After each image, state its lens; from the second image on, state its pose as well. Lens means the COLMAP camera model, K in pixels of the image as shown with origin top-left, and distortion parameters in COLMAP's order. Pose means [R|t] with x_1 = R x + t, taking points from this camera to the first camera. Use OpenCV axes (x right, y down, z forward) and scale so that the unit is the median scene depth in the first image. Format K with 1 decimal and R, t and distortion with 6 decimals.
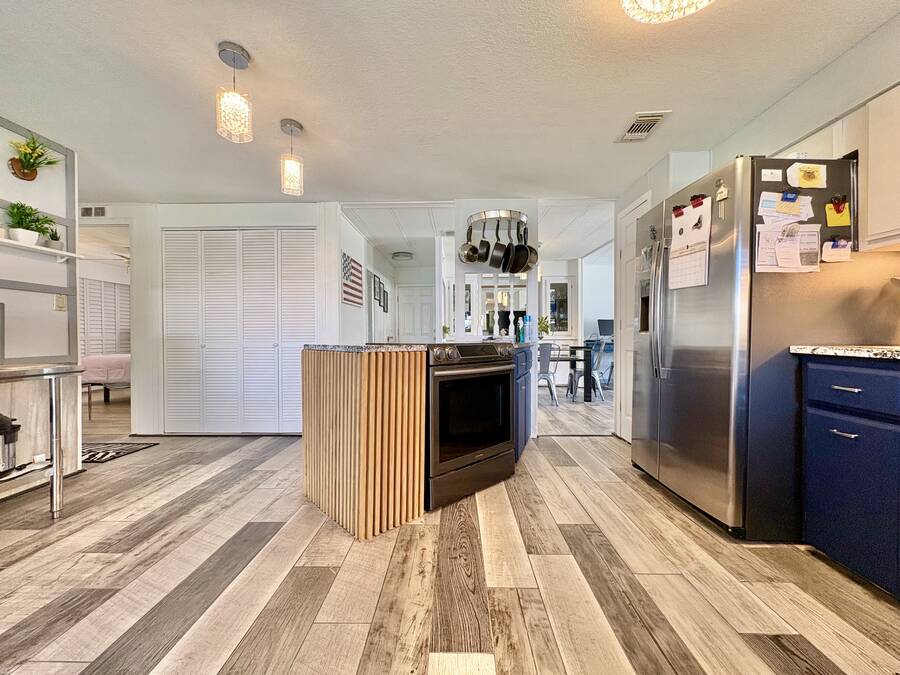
lens RADIAL K [[357.6, 0, 449.3], [0, 357.6, 338.5], [0, 0, 1]] dist [-0.001818, -0.000169]
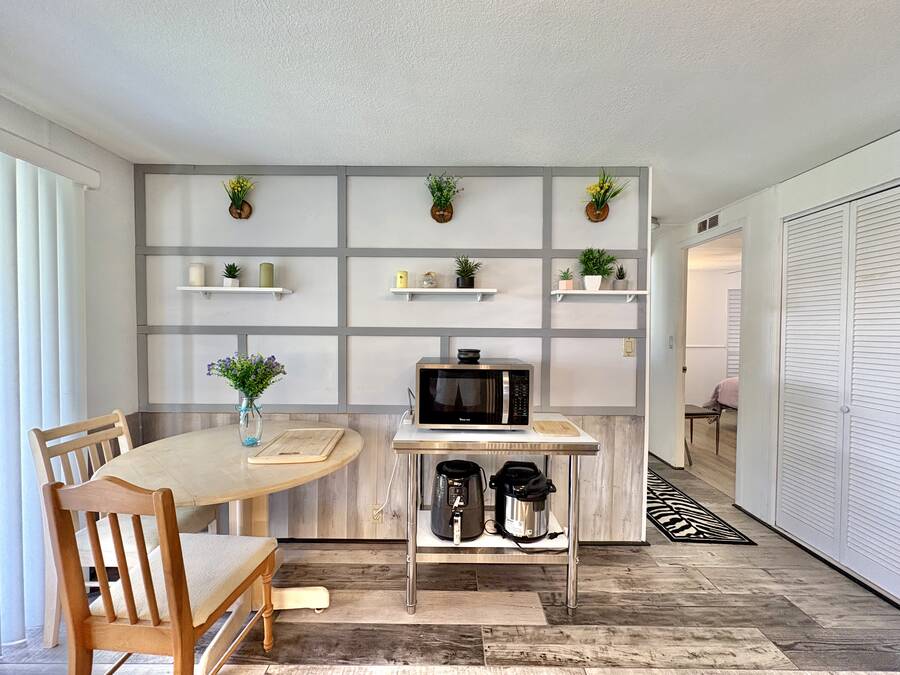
lens RADIAL K [[357.6, 0, 449.3], [0, 357.6, 338.5], [0, 0, 1]] dist [-0.001818, -0.000169]
pose [[0.009766, 0.029025, -0.999531, -0.205115], [-0.013651, 0.999489, 0.028891, -0.139630], [0.999859, 0.013362, 0.010158, 0.535455]]
